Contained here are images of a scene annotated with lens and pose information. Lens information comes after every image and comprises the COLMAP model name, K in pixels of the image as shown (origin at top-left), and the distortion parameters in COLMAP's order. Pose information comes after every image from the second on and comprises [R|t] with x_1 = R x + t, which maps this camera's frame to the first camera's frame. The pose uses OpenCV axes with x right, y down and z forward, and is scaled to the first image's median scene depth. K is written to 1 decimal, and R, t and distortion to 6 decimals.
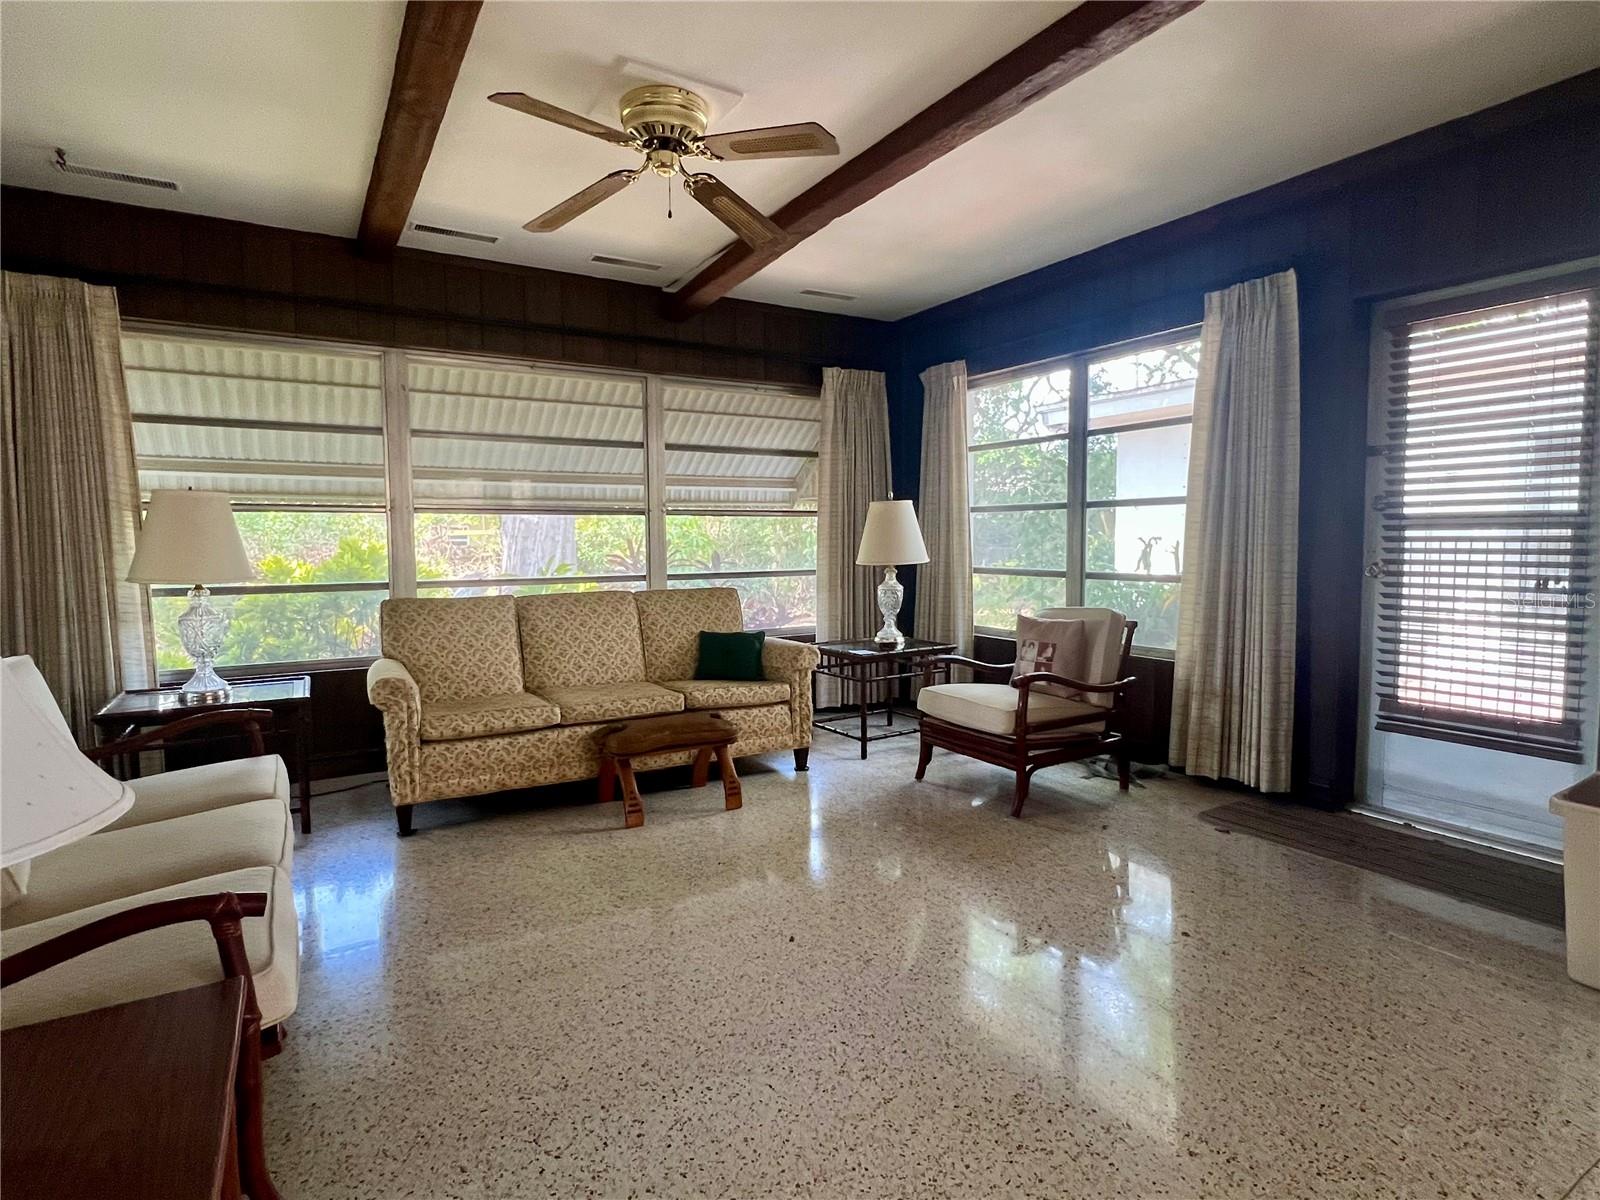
lens RADIAL K [[851.1, 0, 789.8], [0, 851.1, 593.7], [0, 0, 1]] dist [-0.000714, -0.000447]
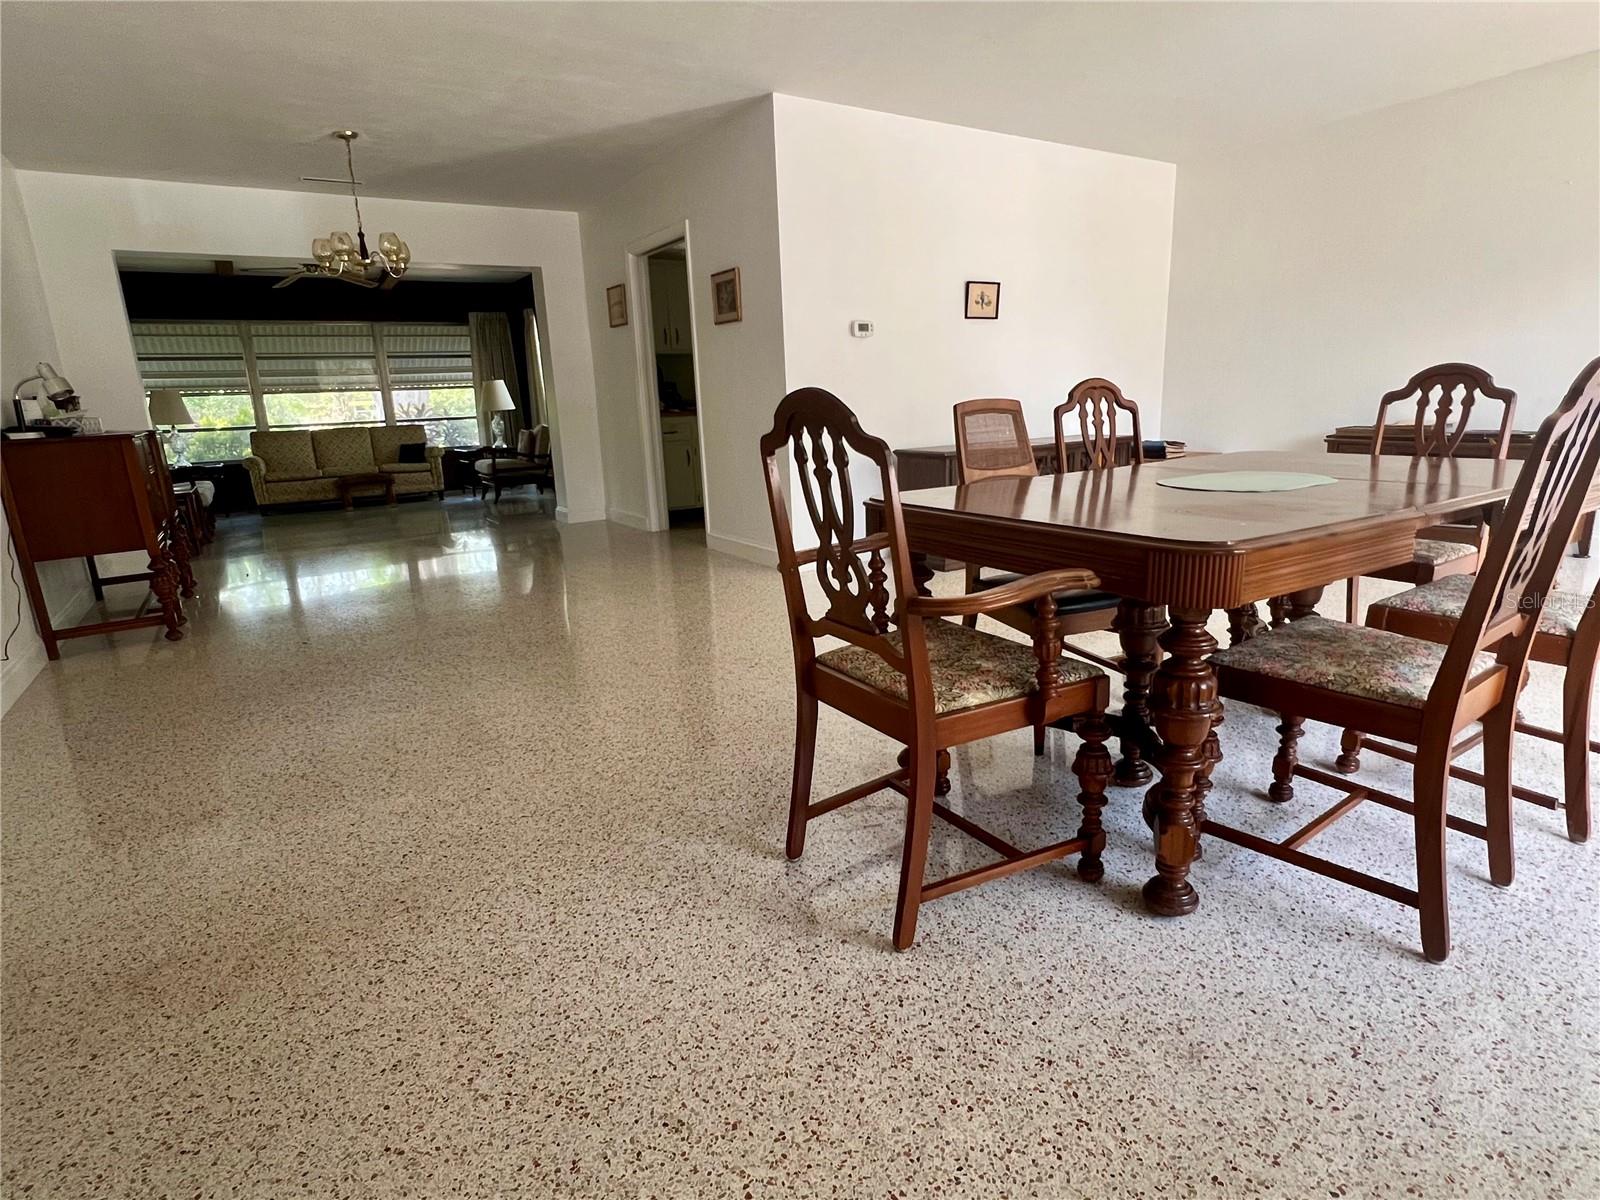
lens RADIAL K [[851.1, 0, 789.8], [0, 851.1, 593.7], [0, 0, 1]] dist [-0.000714, -0.000447]
pose [[0.998834, -0.037100, 0.030904, 0.905653], [0.031576, 0.986082, 0.163231, 0.108766], [-0.036530, -0.162065, 0.986104, -1.426967]]
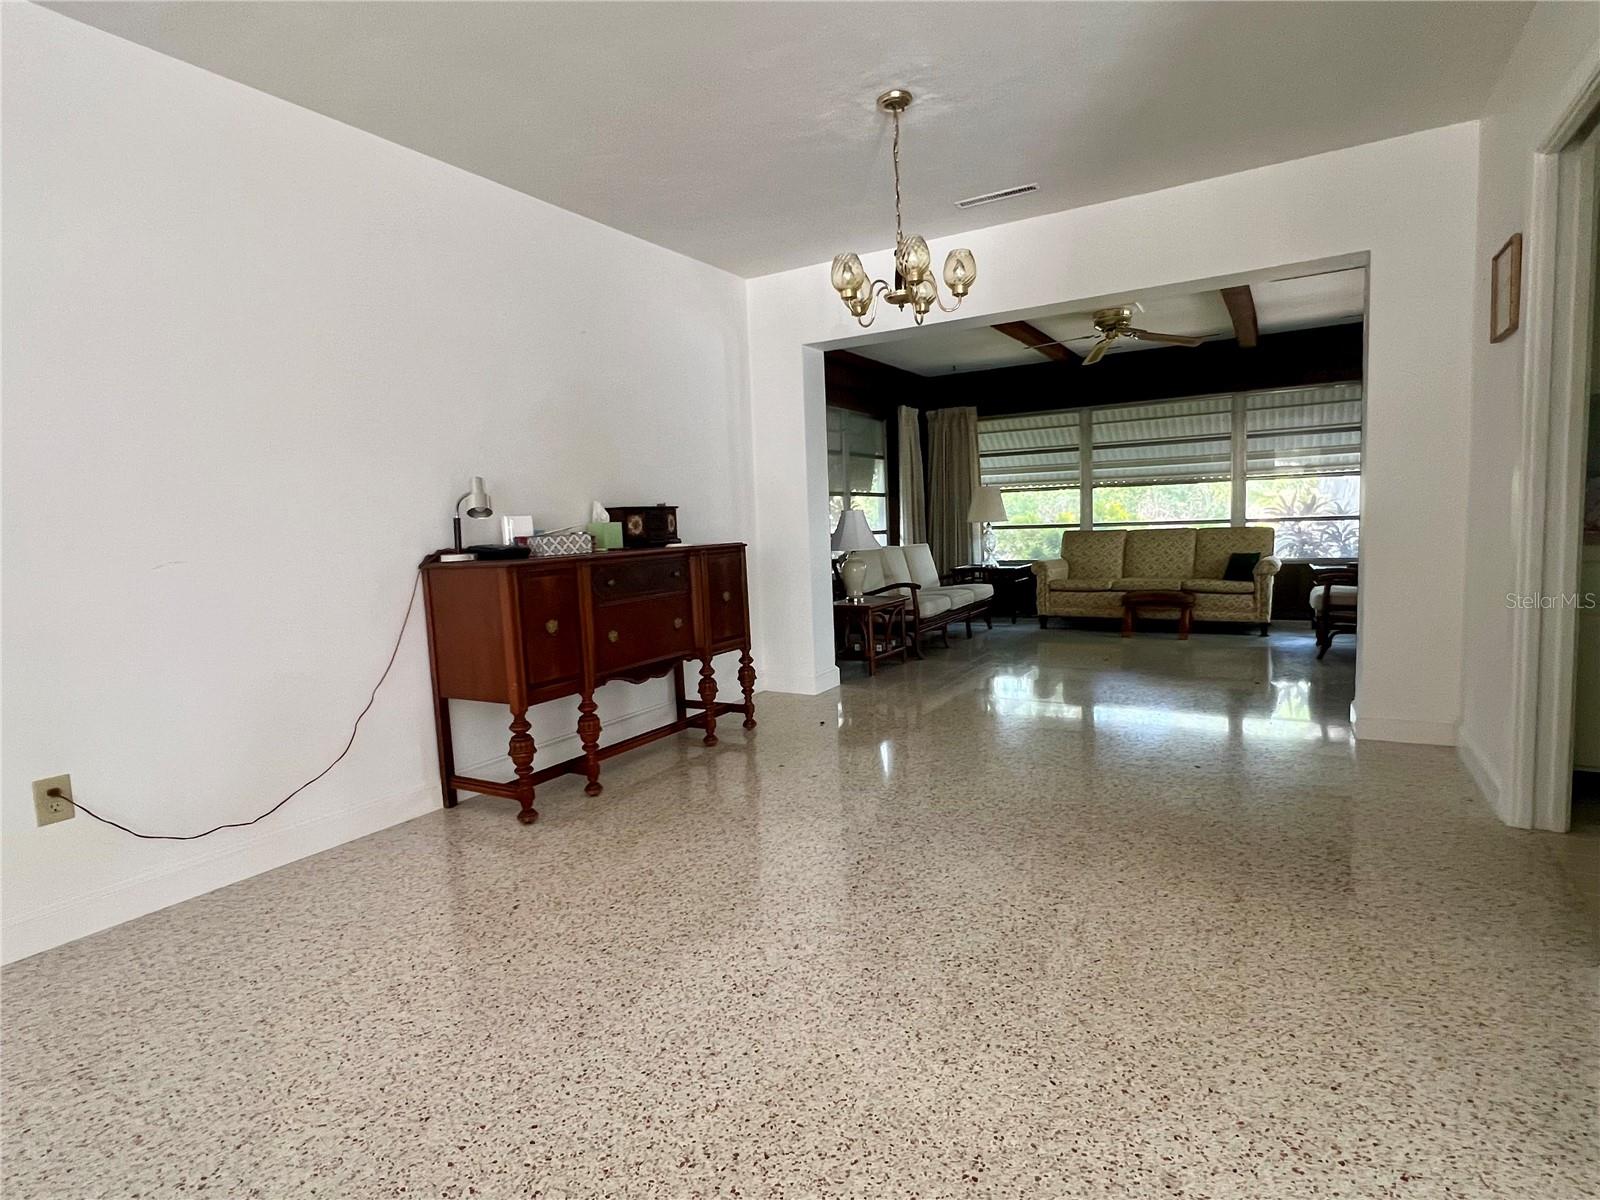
lens RADIAL K [[851.1, 0, 789.8], [0, 851.1, 593.7], [0, 0, 1]] dist [-0.000714, -0.000447]
pose [[0.487649, 0.069245, -0.870289, 0.995267], [-0.023846, 0.997534, 0.066007, 0.038204], [0.872714, -0.011436, 0.488098, -0.605476]]
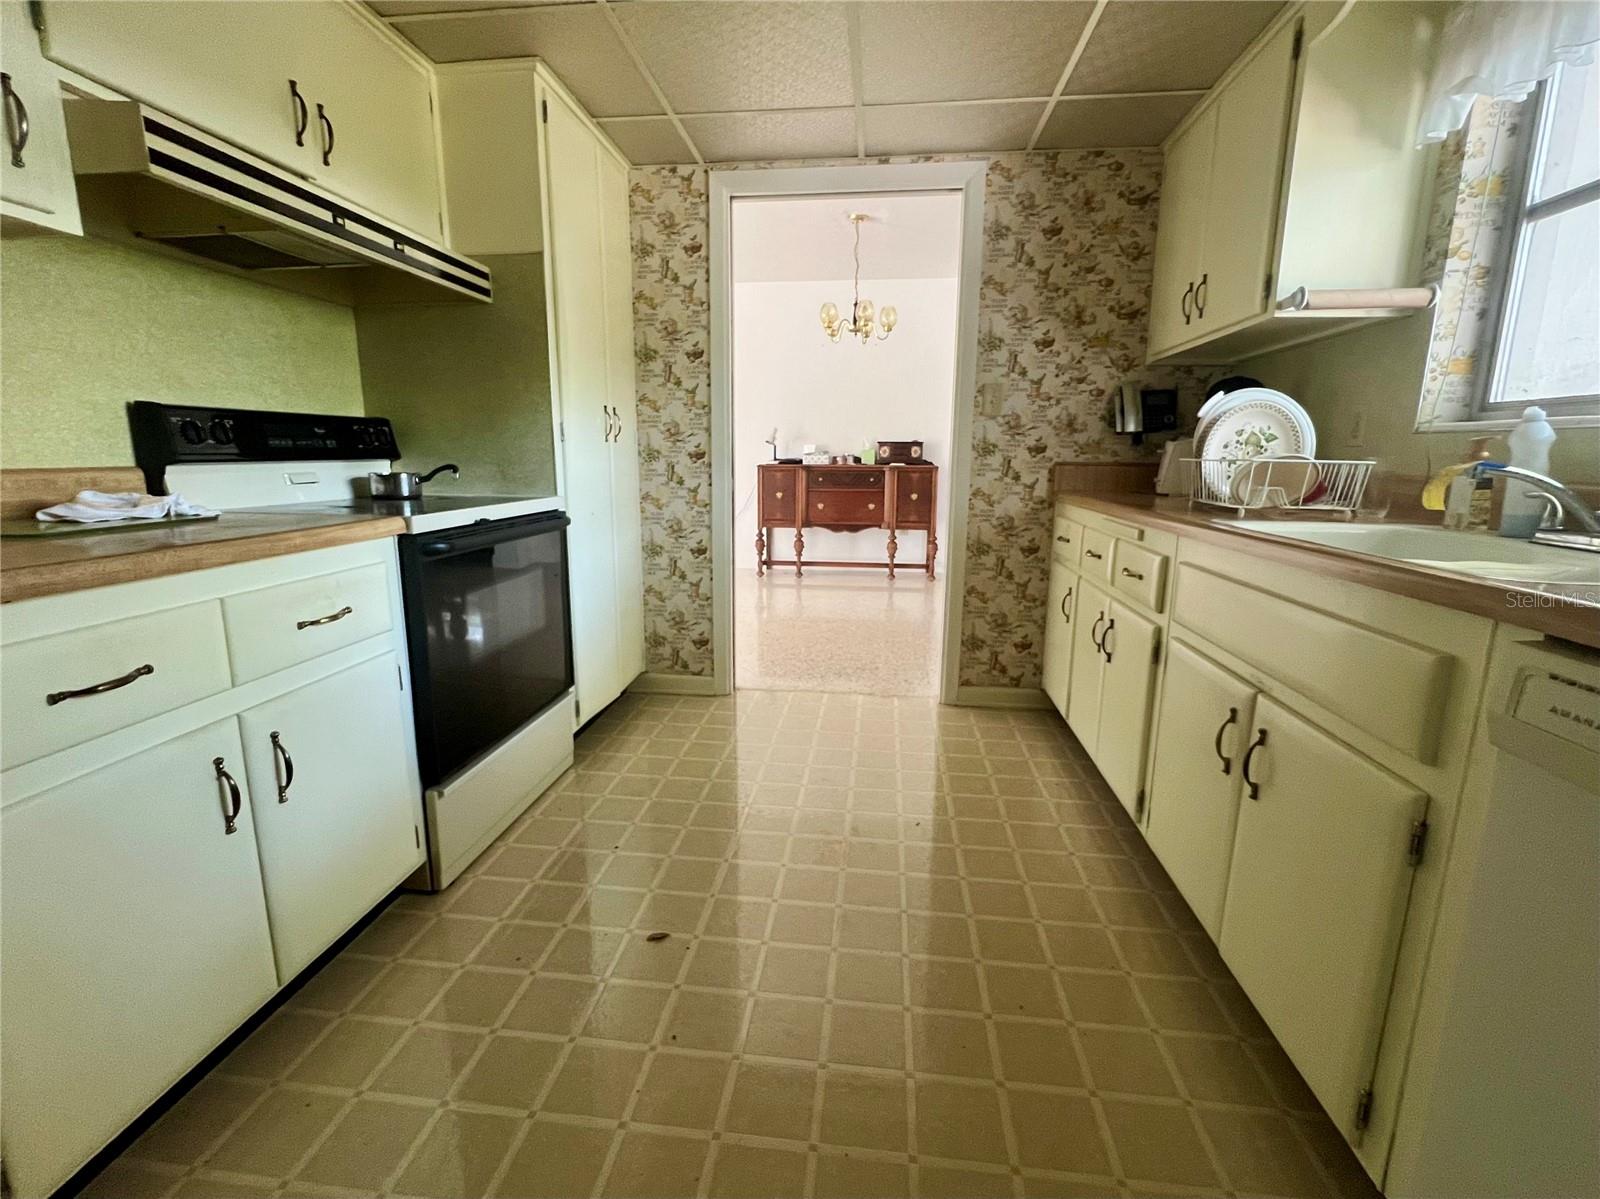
lens RADIAL K [[729.4, 0, 800.0], [0, 729.4, 599.5], [0, 0, 1]] dist [-0.000273, -0.000003]
pose [[-0.599386, 0.166265, -0.783002, 1.413960], [-0.052053, 0.968024, 0.245399, -0.040277], [0.798766, 0.187847, -0.571565, 0.538117]]
